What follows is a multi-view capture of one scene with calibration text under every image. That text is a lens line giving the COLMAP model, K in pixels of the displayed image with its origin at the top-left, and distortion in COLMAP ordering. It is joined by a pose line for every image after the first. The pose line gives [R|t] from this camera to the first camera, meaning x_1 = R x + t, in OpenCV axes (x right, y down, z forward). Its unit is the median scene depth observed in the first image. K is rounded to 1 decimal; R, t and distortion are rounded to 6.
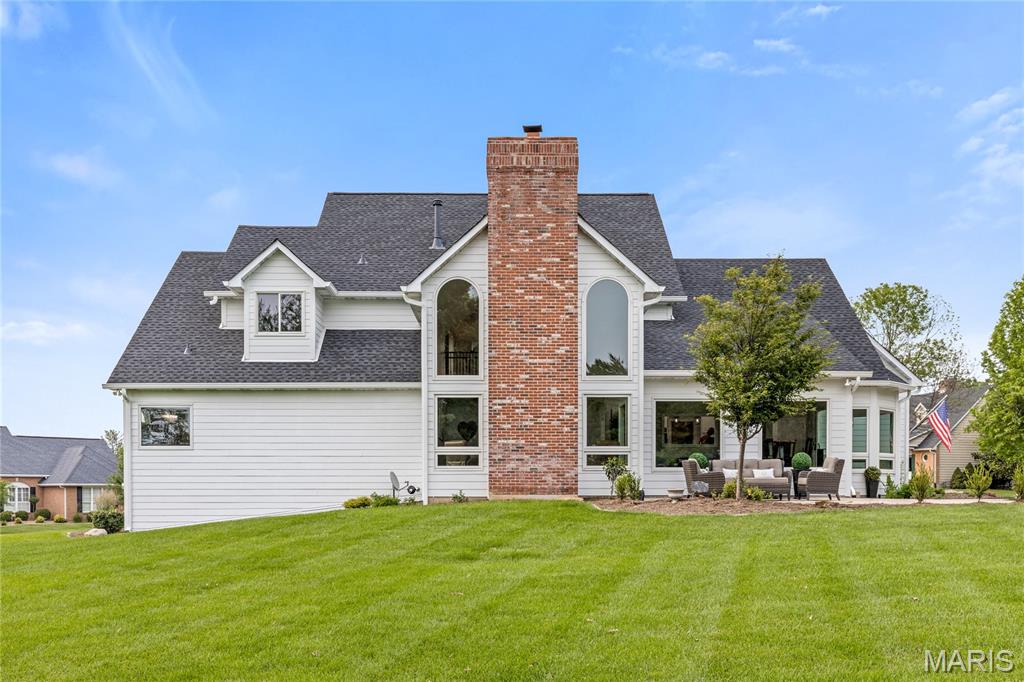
lens RADIAL K [[873.6, 0, 512.0], [0, 873.6, 341.0], [0, 0, 1]] dist [0.000918, 0.001164]
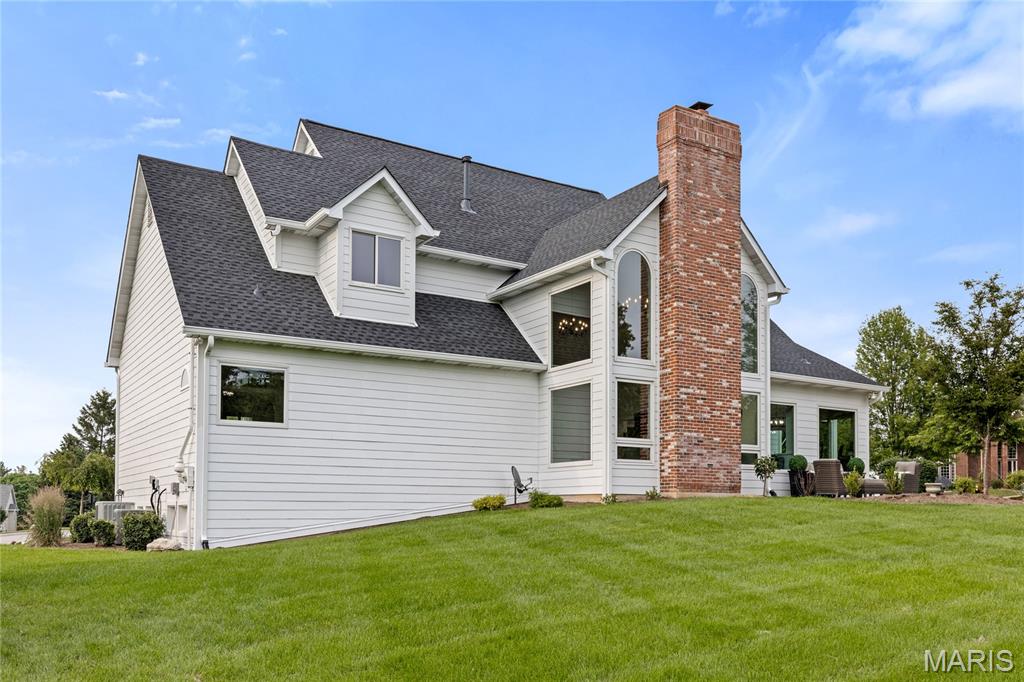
lens RADIAL K [[873.6, 0, 512.0], [0, 873.6, 341.0], [0, 0, 1]] dist [0.000918, 0.001164]
pose [[0.853906, 0.098195, 0.511080, -0.626079], [-0.087367, 0.995149, -0.045228, 0.073056], [-0.513042, -0.006031, 0.858343, 0.298101]]
